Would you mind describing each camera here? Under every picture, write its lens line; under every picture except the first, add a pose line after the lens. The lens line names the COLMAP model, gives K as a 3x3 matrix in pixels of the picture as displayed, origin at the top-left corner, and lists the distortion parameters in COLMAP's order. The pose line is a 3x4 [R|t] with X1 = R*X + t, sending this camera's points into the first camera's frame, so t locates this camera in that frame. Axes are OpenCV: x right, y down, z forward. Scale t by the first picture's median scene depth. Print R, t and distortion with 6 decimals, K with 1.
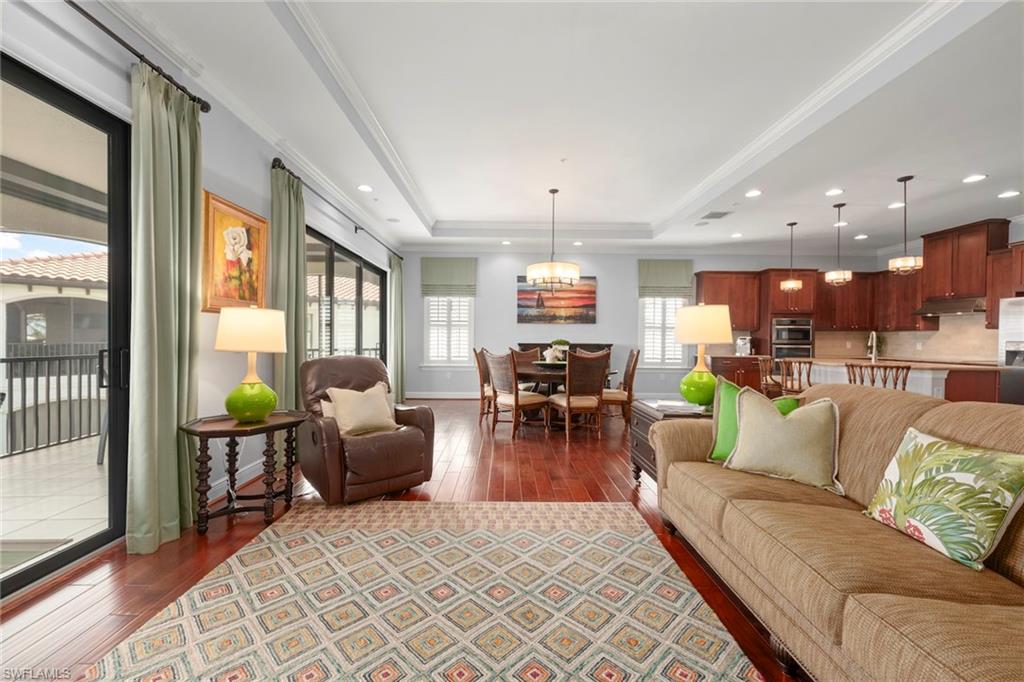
lens RADIAL K [[411.7, 0, 512.9], [0, 411.7, 343.6], [0, 0, 1]] dist [0.000859, 0.000164]
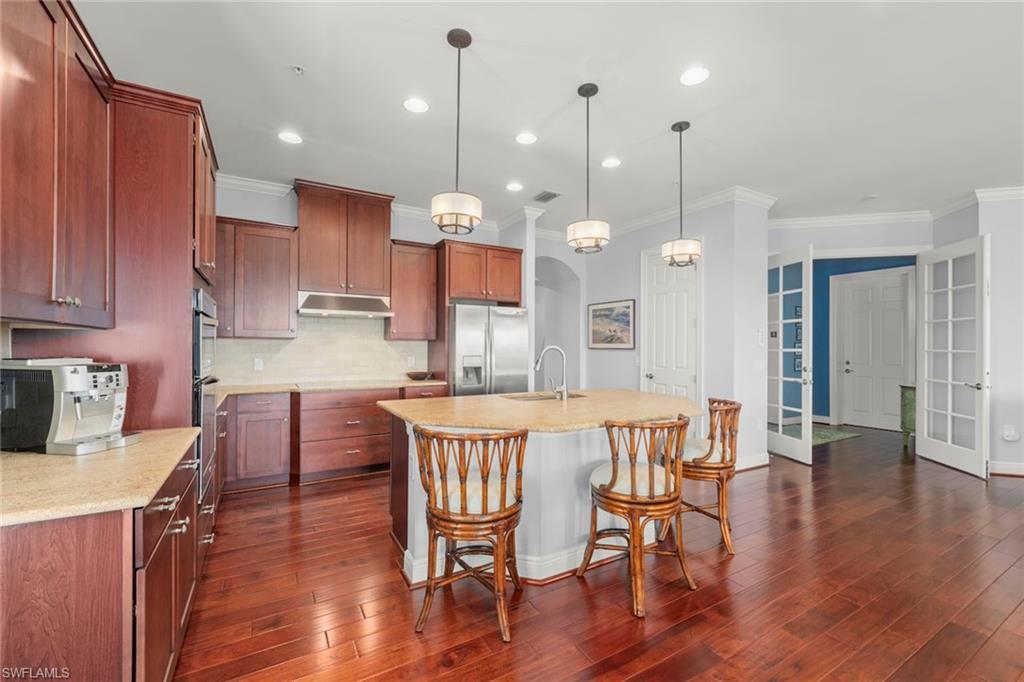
lens RADIAL K [[425.5, 0, 509.8], [0, 425.5, 344.1], [0, 0, 1]] dist [0.001025, 0.000711]
pose [[-0.486181, -0.005706, 0.873840, 0.306193], [0.001944, 0.999969, 0.007611, -0.028314], [-0.873856, 0.005399, -0.486154, 1.051928]]
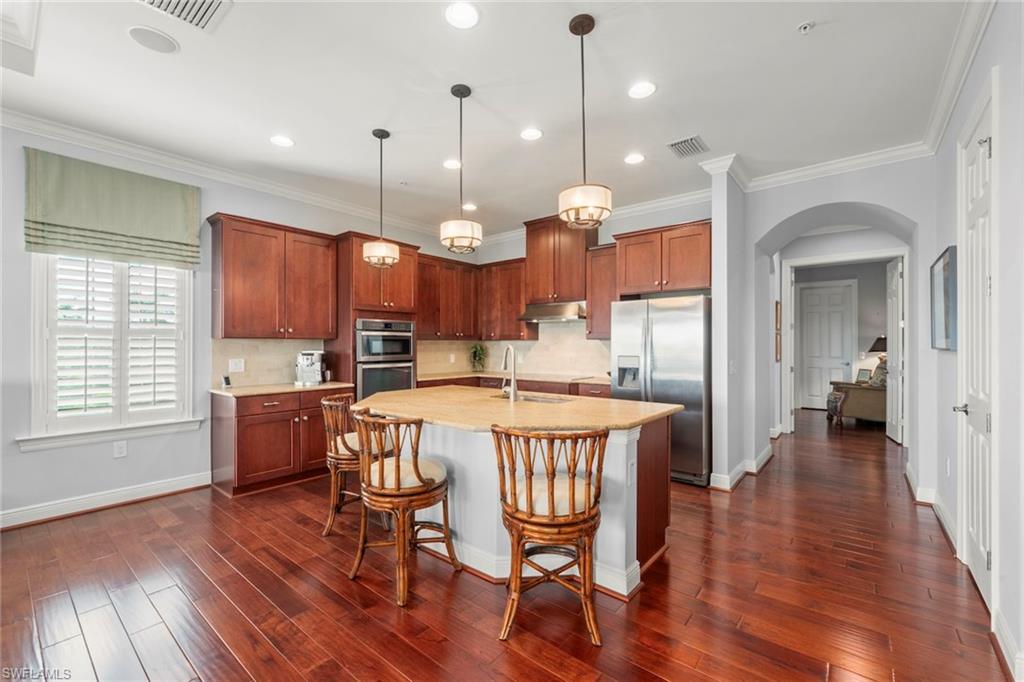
lens RADIAL K [[425.5, 0, 509.8], [0, 425.5, 344.1], [0, 0, 1]] dist [0.001025, 0.000711]
pose [[0.648894, -0.006798, 0.760849, 0.346476], [0.013941, 0.999898, -0.002956, -0.022365], [-0.760751, 0.012526, 0.648923, 0.494595]]
